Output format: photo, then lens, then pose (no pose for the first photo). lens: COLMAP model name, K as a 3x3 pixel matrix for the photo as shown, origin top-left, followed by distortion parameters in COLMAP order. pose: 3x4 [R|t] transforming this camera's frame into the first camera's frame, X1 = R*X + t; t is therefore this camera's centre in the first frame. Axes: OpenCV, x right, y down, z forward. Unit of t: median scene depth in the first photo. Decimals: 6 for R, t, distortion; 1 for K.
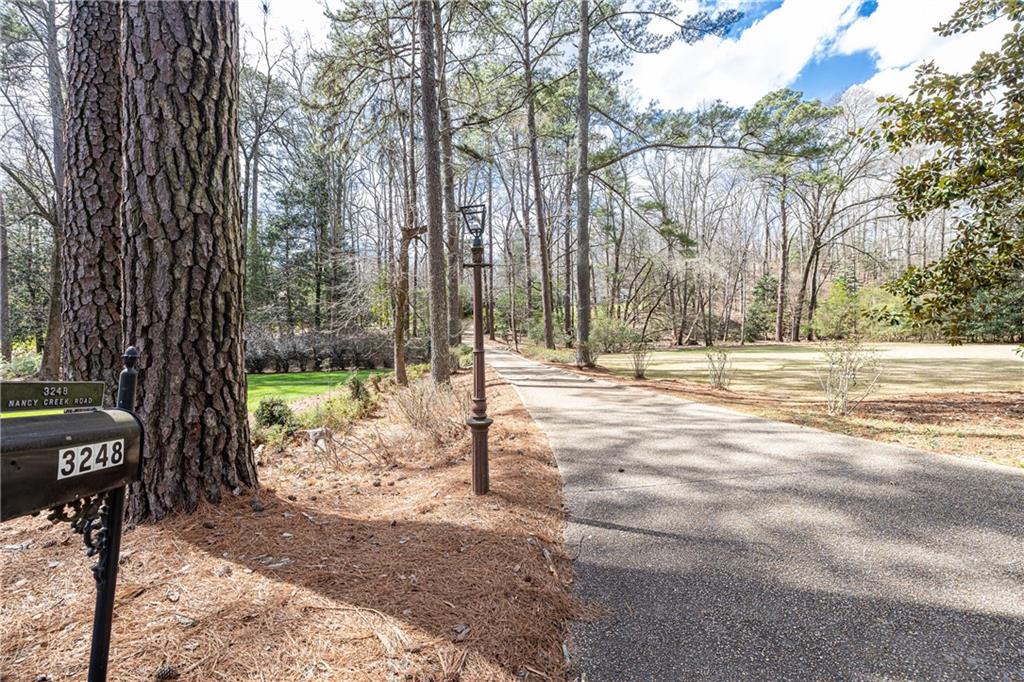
lens RADIAL K [[439.8, 0, 512.1], [0, 439.8, 336.8], [0, 0, 1]] dist [0.003077, 0.000051]
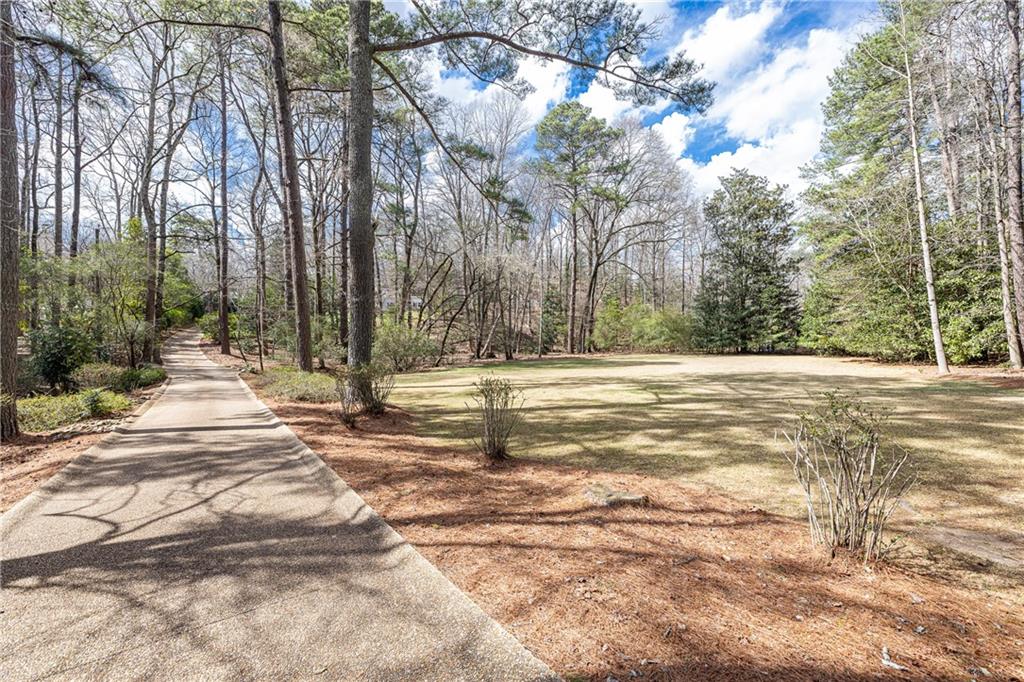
lens RADIAL K [[439.8, 0, 512.1], [0, 439.8, 341.2], [0, 0, 1]] dist [0.003077, 0.000051]
pose [[0.888339, 0.008406, 0.459111, 0.031809], [-0.001651, 0.999884, -0.015113, -0.002539], [-0.459185, 0.012668, 0.888250, 0.172990]]
